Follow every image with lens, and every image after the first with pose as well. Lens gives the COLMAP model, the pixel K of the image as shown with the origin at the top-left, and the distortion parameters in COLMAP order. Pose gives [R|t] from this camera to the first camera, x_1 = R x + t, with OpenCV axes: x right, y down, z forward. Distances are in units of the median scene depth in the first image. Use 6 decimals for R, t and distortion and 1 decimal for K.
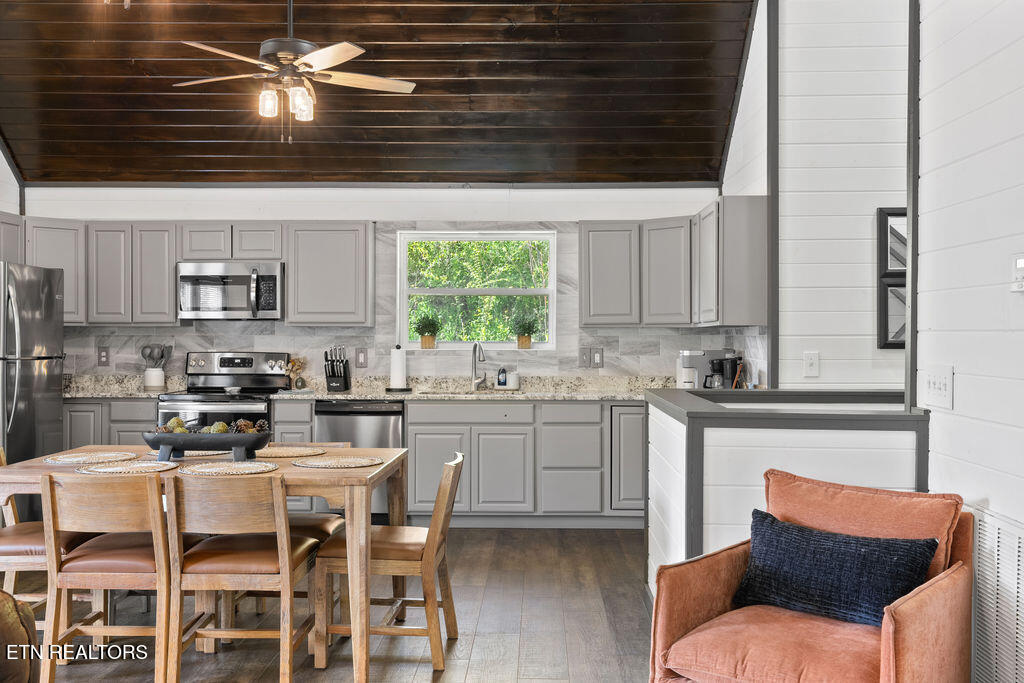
lens RADIAL K [[974.2, 0, 512.0], [0, 974.2, 341.4], [0, 0, 1]] dist [0.004400, 0.000000]
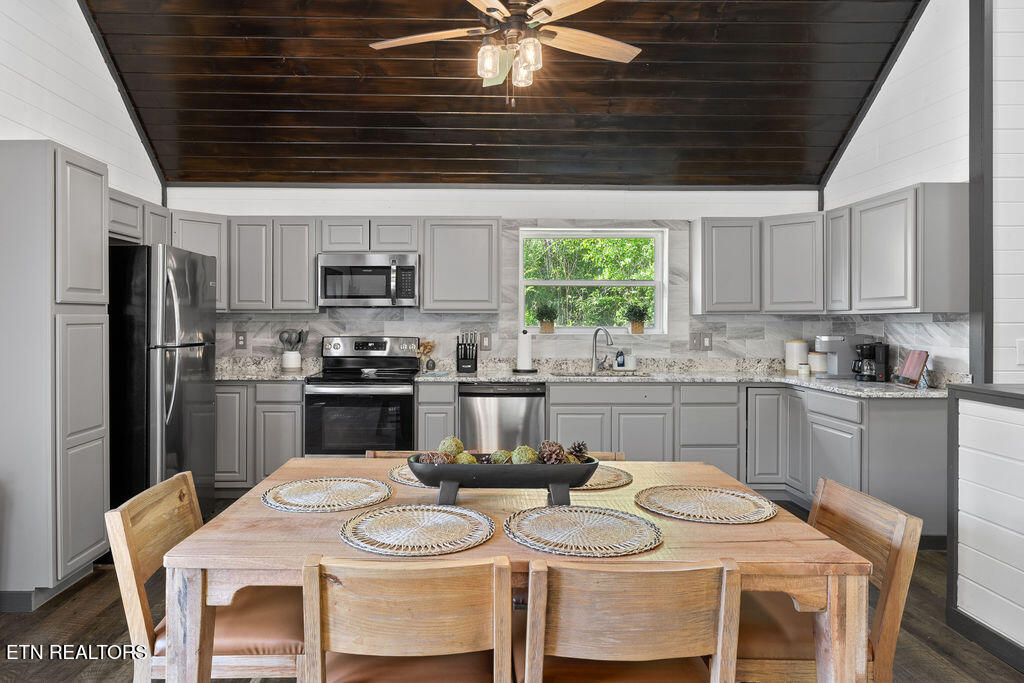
lens RADIAL K [[591.9, 0, 493.2], [0, 591.9, 321.7], [0, 0, 1]] dist [-0.004858, 0.000225]
pose [[0.996083, 0.000151, 0.088428, -0.214333], [0.000097, 0.999996, -0.002795, -0.004265], [-0.088428, 0.002792, 0.996079, 0.339717]]
